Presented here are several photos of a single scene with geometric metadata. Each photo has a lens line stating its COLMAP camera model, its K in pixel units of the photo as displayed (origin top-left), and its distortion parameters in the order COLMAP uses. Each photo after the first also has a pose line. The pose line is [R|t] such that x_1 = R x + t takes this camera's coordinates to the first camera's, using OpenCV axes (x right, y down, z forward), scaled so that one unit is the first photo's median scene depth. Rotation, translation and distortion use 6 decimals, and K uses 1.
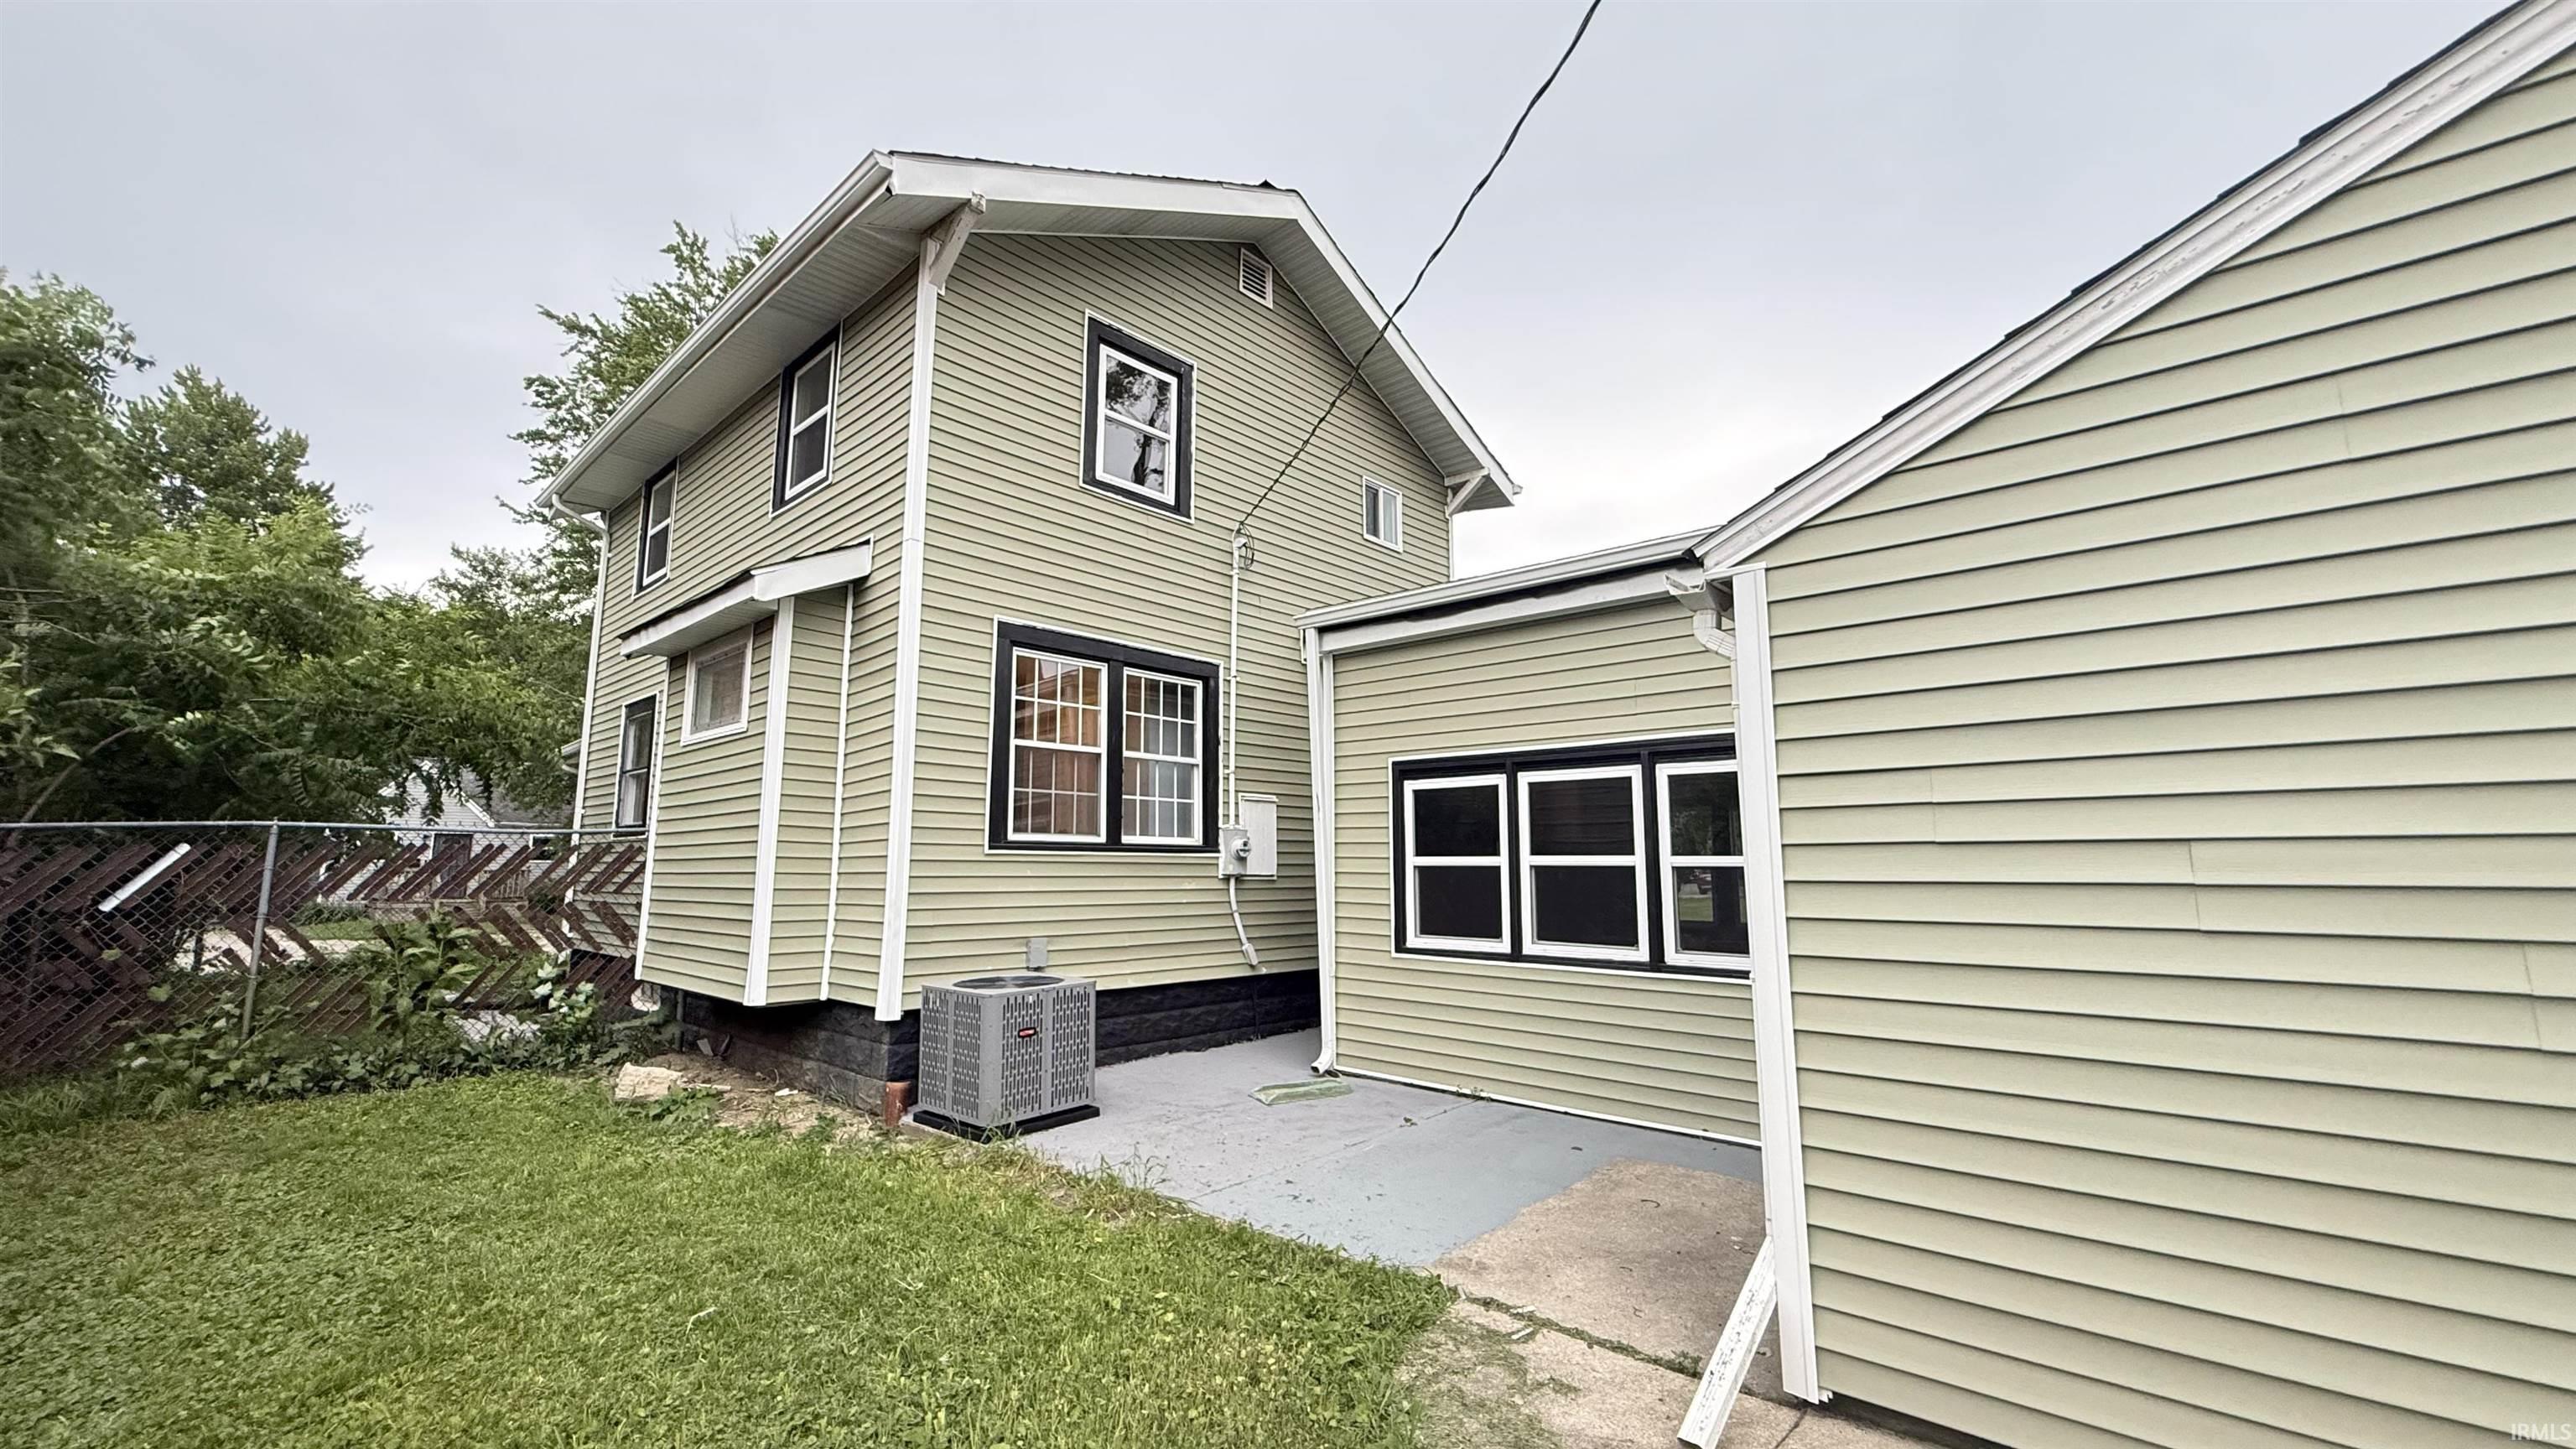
lens RADIAL K [[1026.6, 0, 1284.1], [0, 1026.6, 733.8], [0, 0, 1]] dist [0.003765, -0.002732]
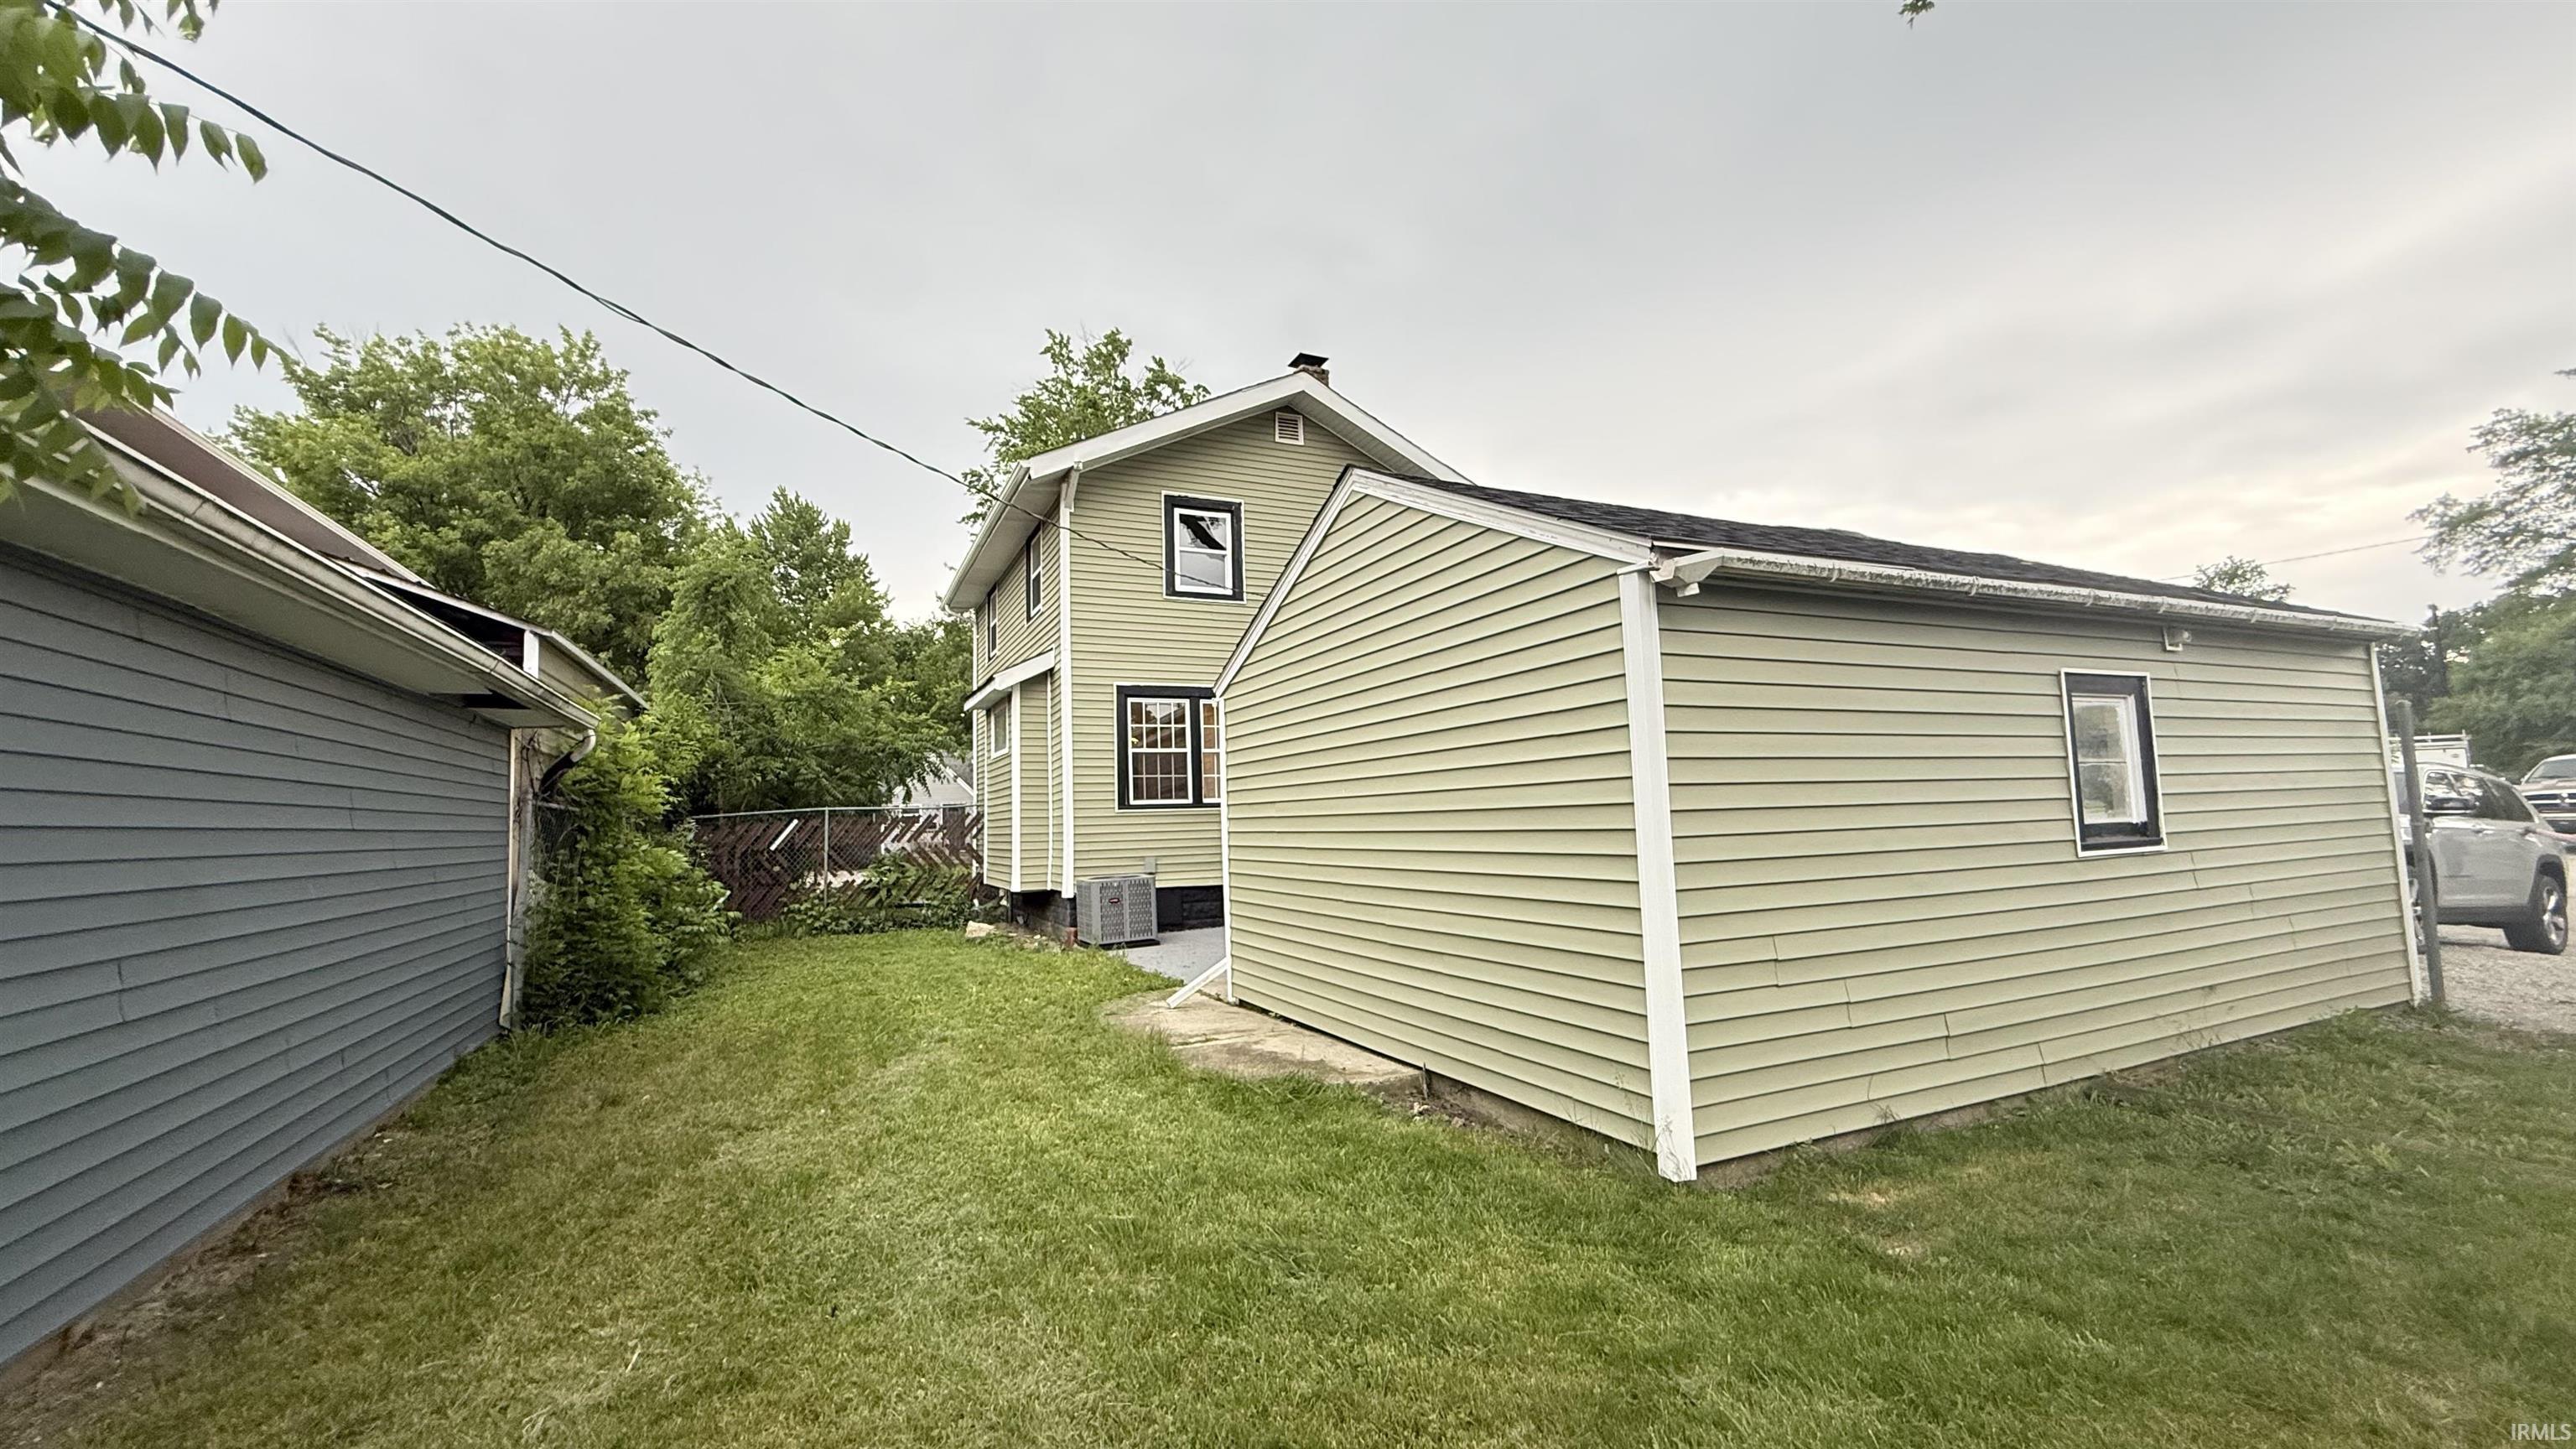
lens RADIAL K [[1026.6, 0, 1288.3], [0, 1026.6, 745.1], [0, 0, 1]] dist [0.003765, -0.002732]
pose [[0.925178, -0.056298, -0.375335, 0.659501], [0.080358, 0.995573, 0.048748, -0.066381], [0.370929, -0.075261, 0.925606, -0.563277]]
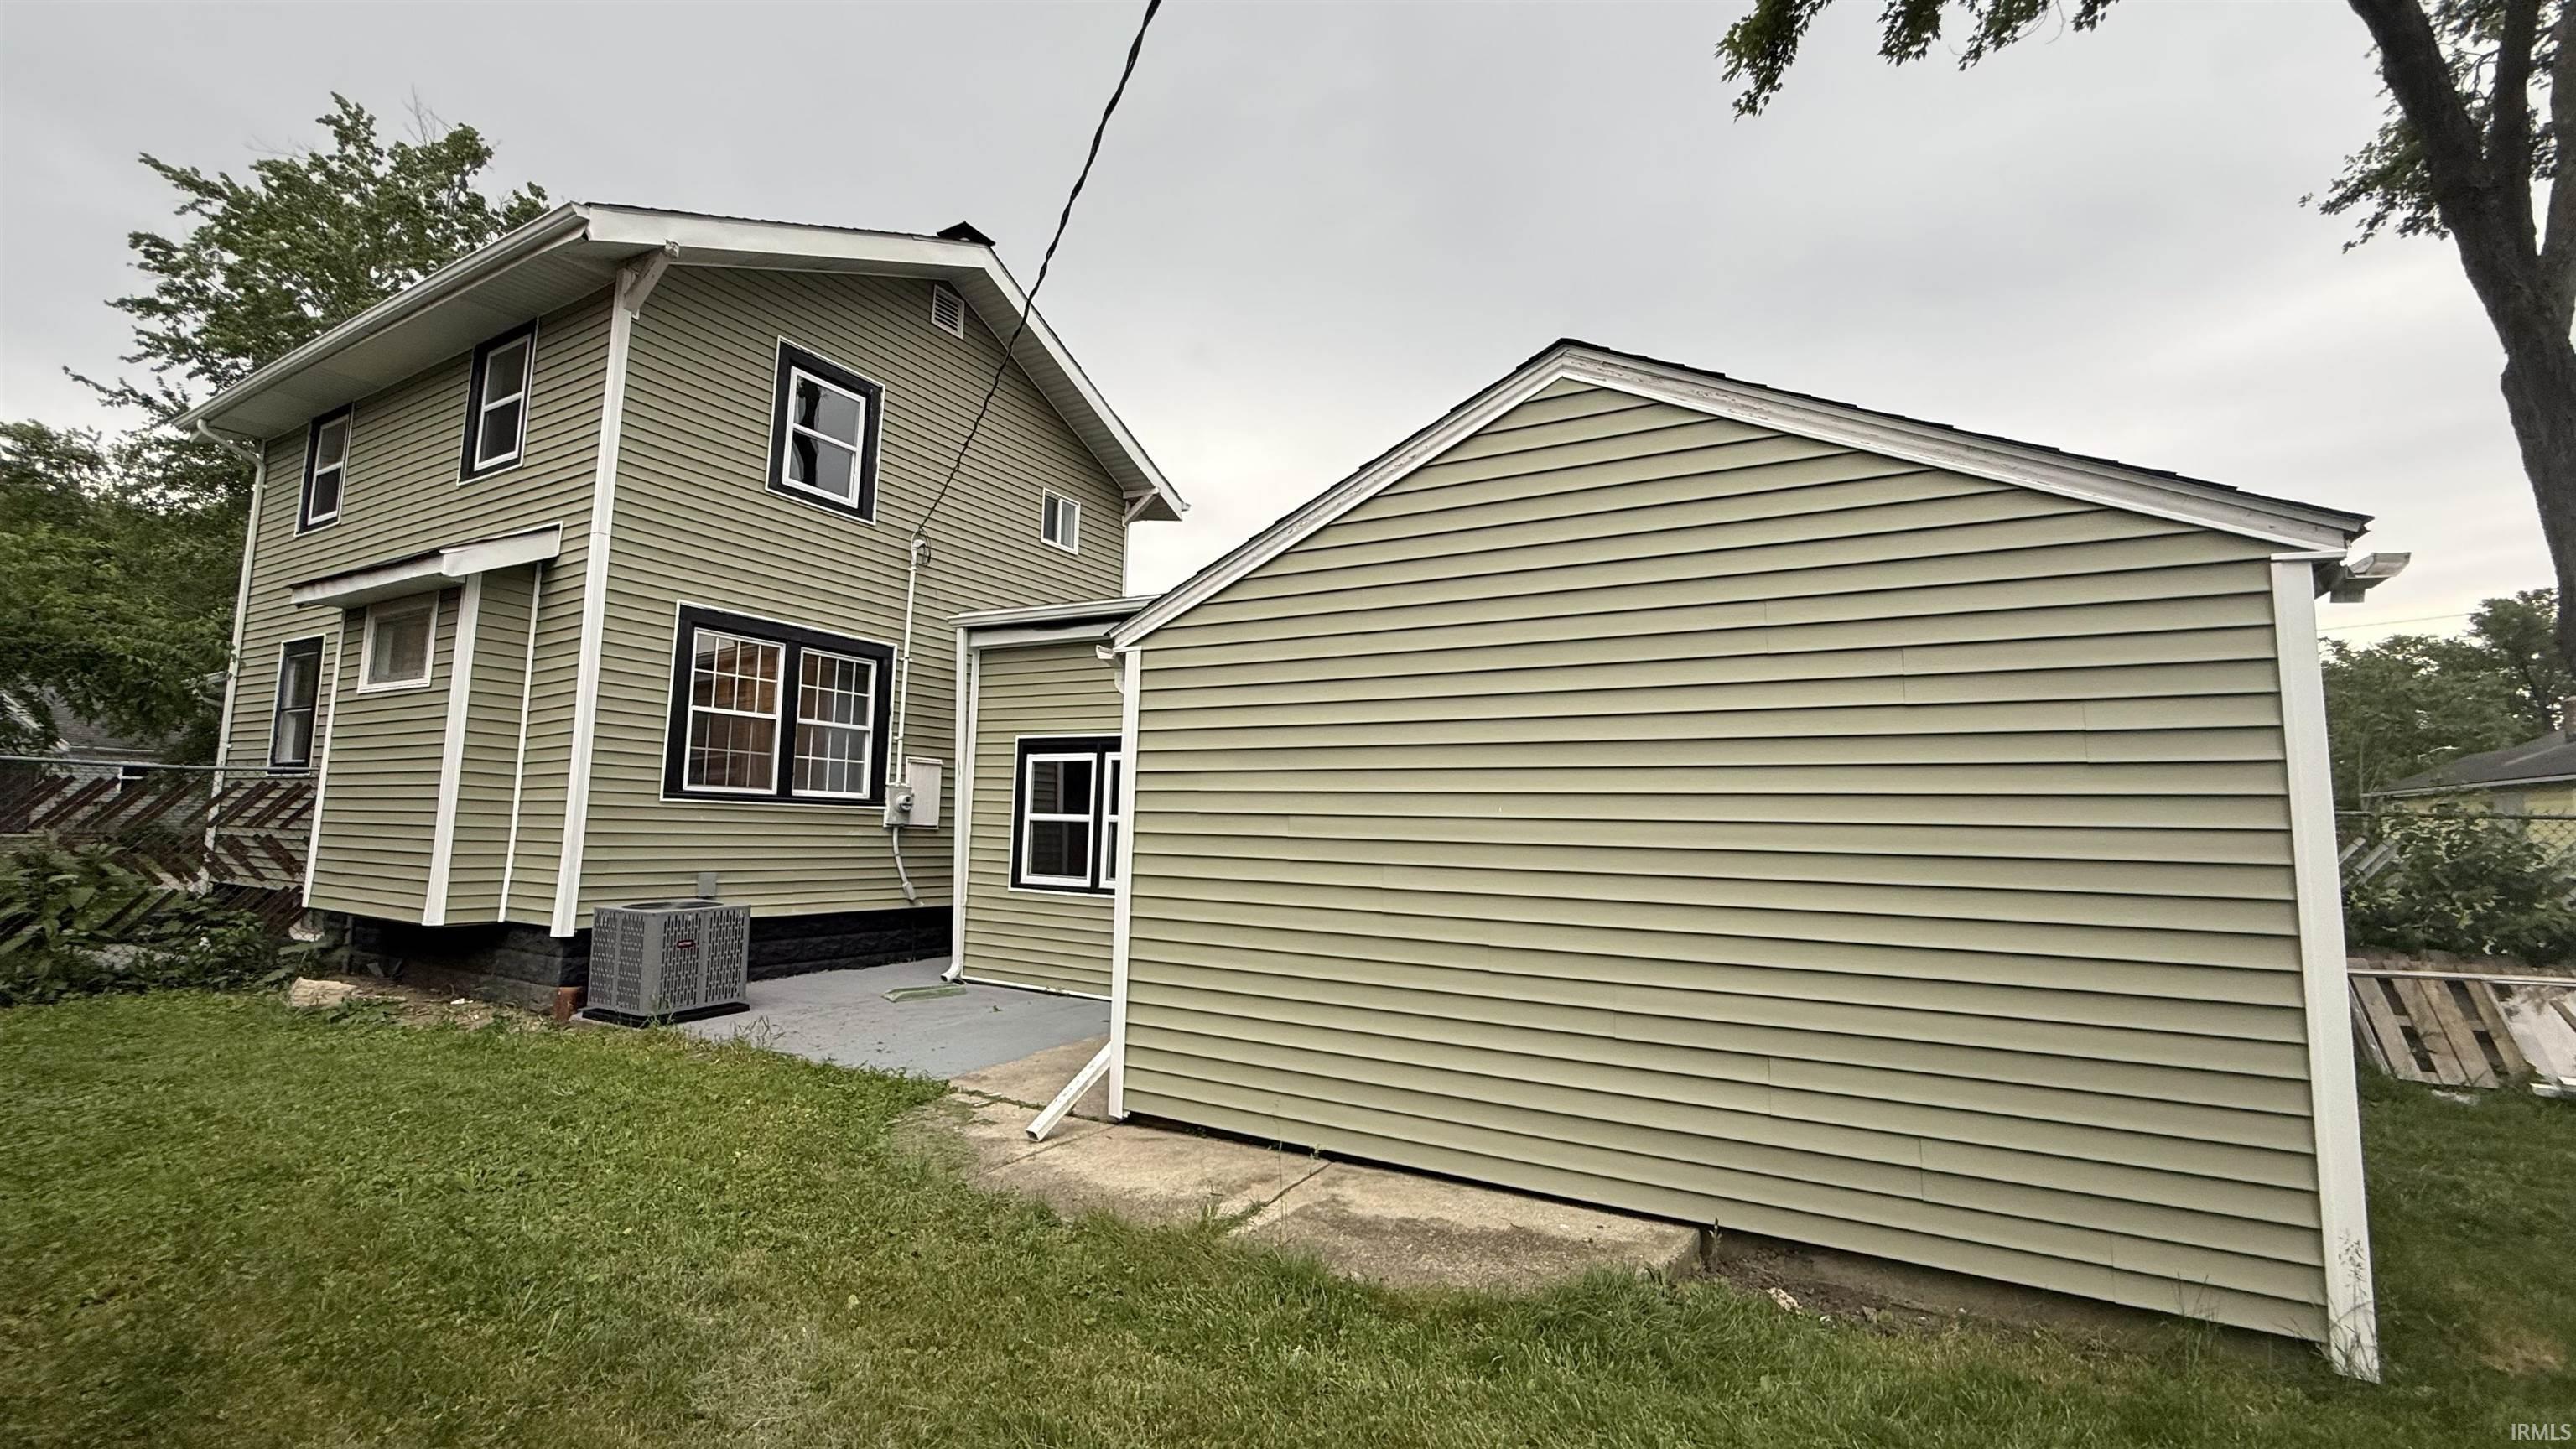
lens RADIAL K [[1026.6, 0, 1284.6], [0, 1026.6, 730.9], [0, 0, 1]] dist [0.003765, -0.002732]
pose [[0.973654, 0.044958, 0.223555, 0.134203], [-0.053486, 0.998048, 0.032239, -0.039124], [-0.221670, -0.043347, 0.974158, -0.296513]]
